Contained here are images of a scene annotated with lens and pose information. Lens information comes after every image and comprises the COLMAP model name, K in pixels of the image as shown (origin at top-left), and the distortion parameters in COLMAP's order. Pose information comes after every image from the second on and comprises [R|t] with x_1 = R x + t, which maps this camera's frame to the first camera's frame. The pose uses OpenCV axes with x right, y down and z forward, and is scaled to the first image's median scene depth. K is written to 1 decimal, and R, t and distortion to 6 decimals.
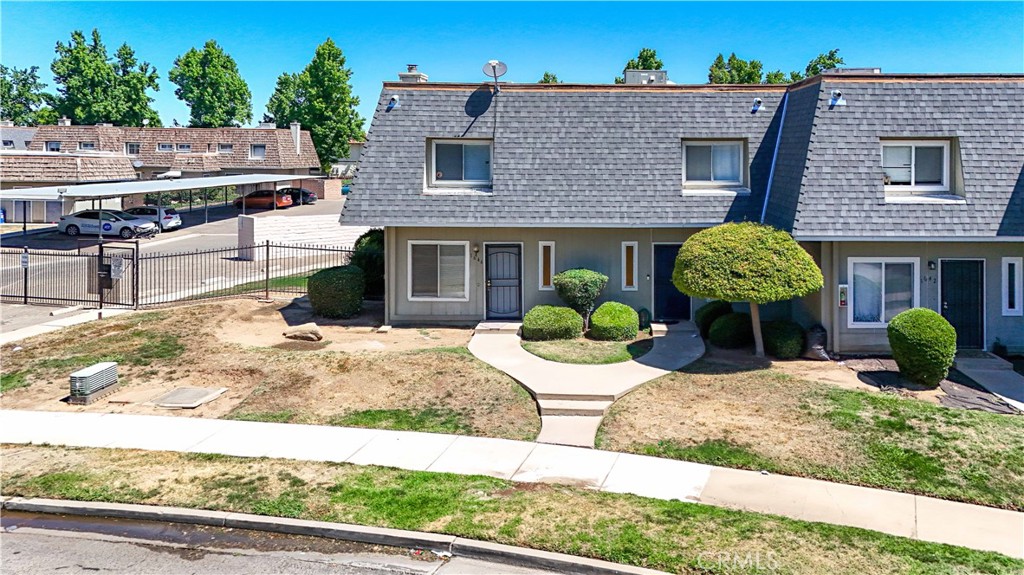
lens RADIAL K [[767.1, 0, 608.4], [0, 767.1, 176.3], [0, 0, 1]] dist [0.034878, -0.008511]
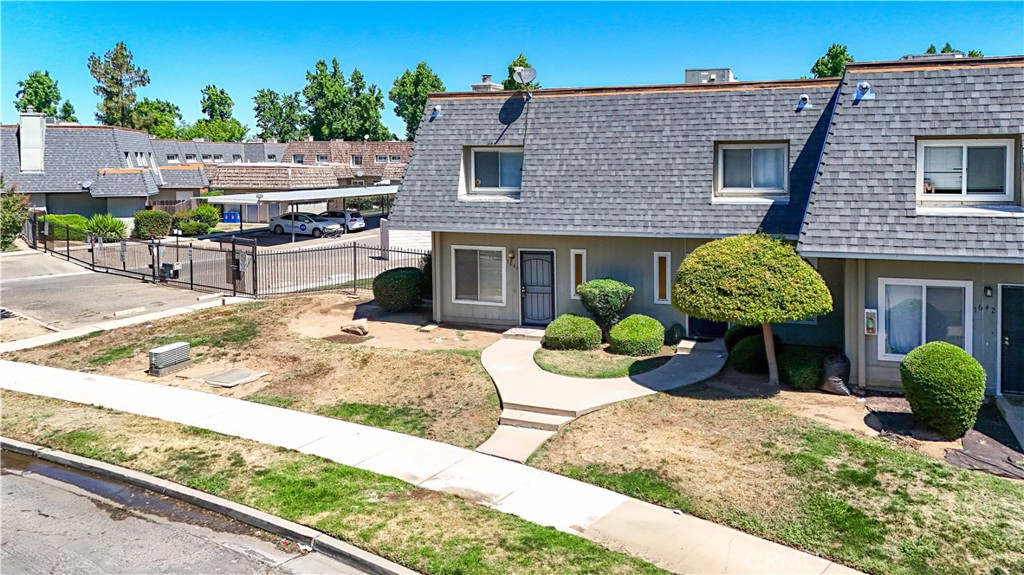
lens RADIAL K [[765.6, 0, 574.7], [0, 765.6, 203.1], [0, 0, 1]] dist [0.025620, 0.002345]
pose [[0.948214, 0.007660, -0.317541, 0.231802], [0.000147, 0.999699, 0.024554, 0.001232], [0.317633, -0.023329, 0.947927, 0.075571]]
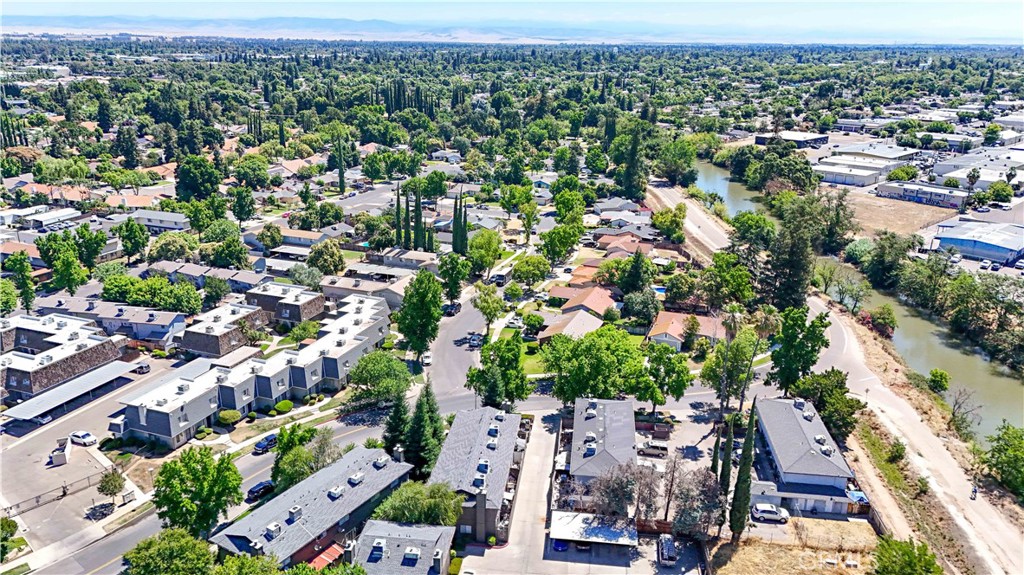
lens RADIAL K [[749.9, 0, 512.5], [0, 749.9, 290.3], [0, 0, 1]] dist [0.072547, -0.060623]
pose [[0.367265, -0.295349, 0.881978, -4.193585], [0.018198, 0.950345, 0.310665, -2.781642], [-0.929938, -0.098046, 0.354403, -3.407725]]
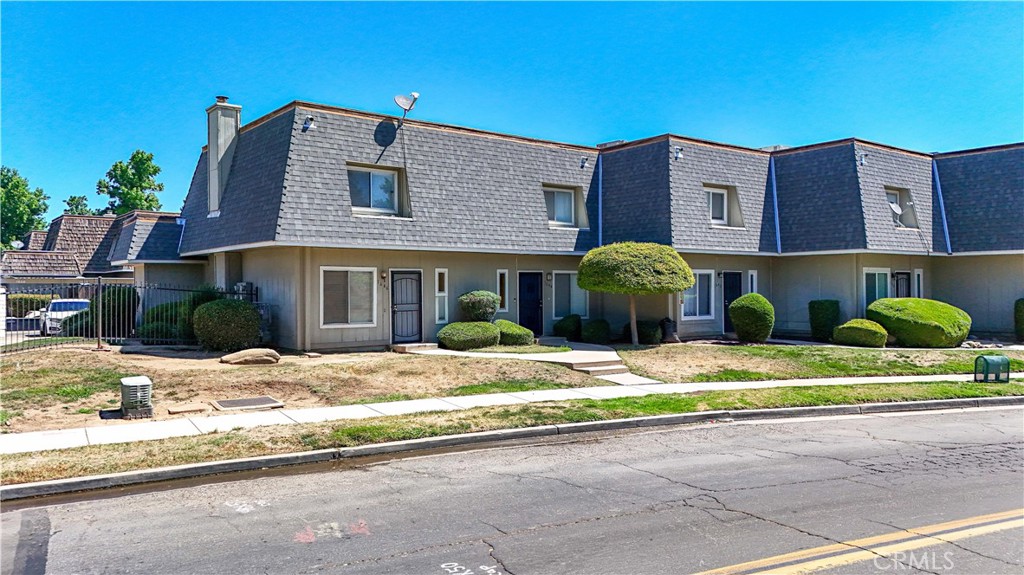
lens RADIAL K [[765.7, 0, 526.4], [0, 765.7, 284.8], [0, 0, 1]] dist [0.065266, -0.058224]
pose [[0.786887, -0.005125, 0.617075, -0.673911], [0.028450, 0.999203, -0.027981, 0.145336], [-0.616440, 0.039574, 0.786406, 0.076974]]
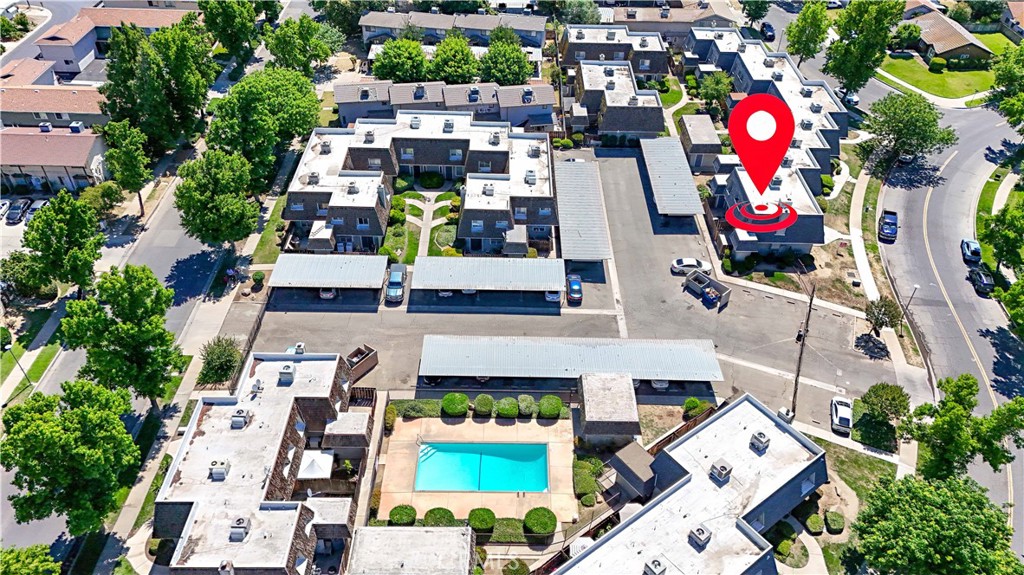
lens RADIAL K [[749.9, 0, 512.5], [0, 749.9, 290.3], [0, 0, 1]] dist [0.072547, -0.060623]
pose [[0.008979, -0.646759, 0.762641, -4.098297], [0.007854, 0.762694, 0.646712, -2.751198], [-0.999929, 0.000183, 0.011928, 2.845059]]
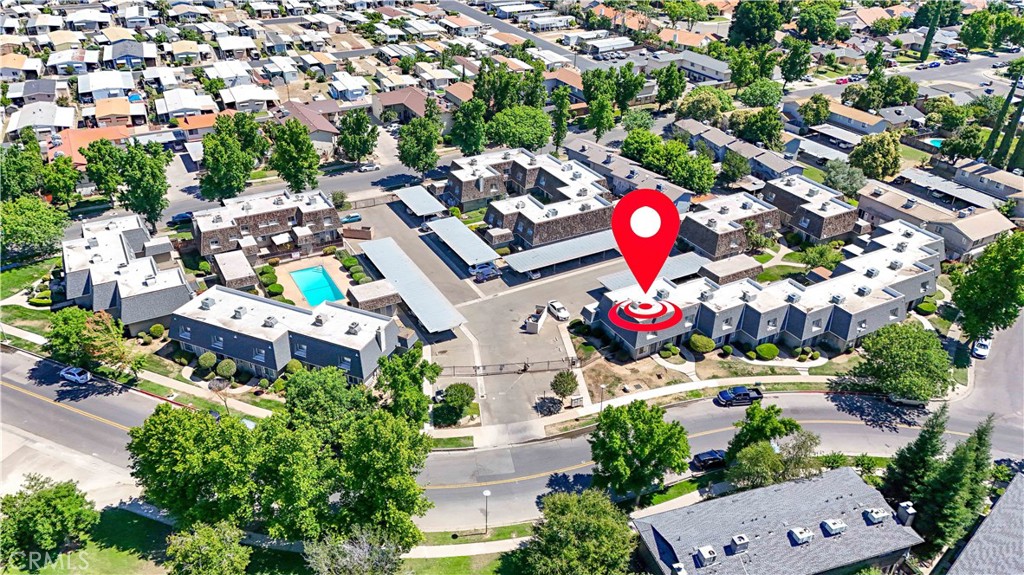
lens RADIAL K [[749.9, 0, 512.5], [0, 749.9, 290.3], [0, 0, 1]] dist [0.072547, -0.060623]
pose [[0.877129, -0.236100, 0.418211, -3.121584], [-0.001903, 0.869097, 0.494638, -2.817745], [-0.480250, -0.434657, 0.761861, -2.340653]]
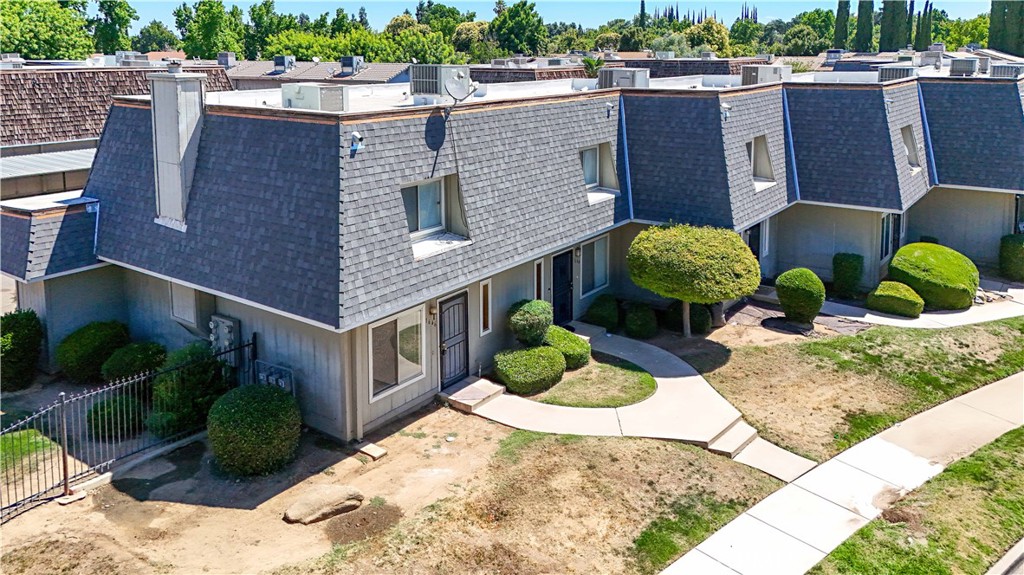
lens RADIAL K [[784.8, 0, 519.1], [0, 784.8, 135.0], [0, 0, 1]] dist [0.026375, 0.003135]
pose [[0.597873, -0.096674, 0.795740, -0.779410], [0.031348, 0.994761, 0.097300, -0.171777], [-0.800978, -0.033228, 0.597771, 0.450565]]
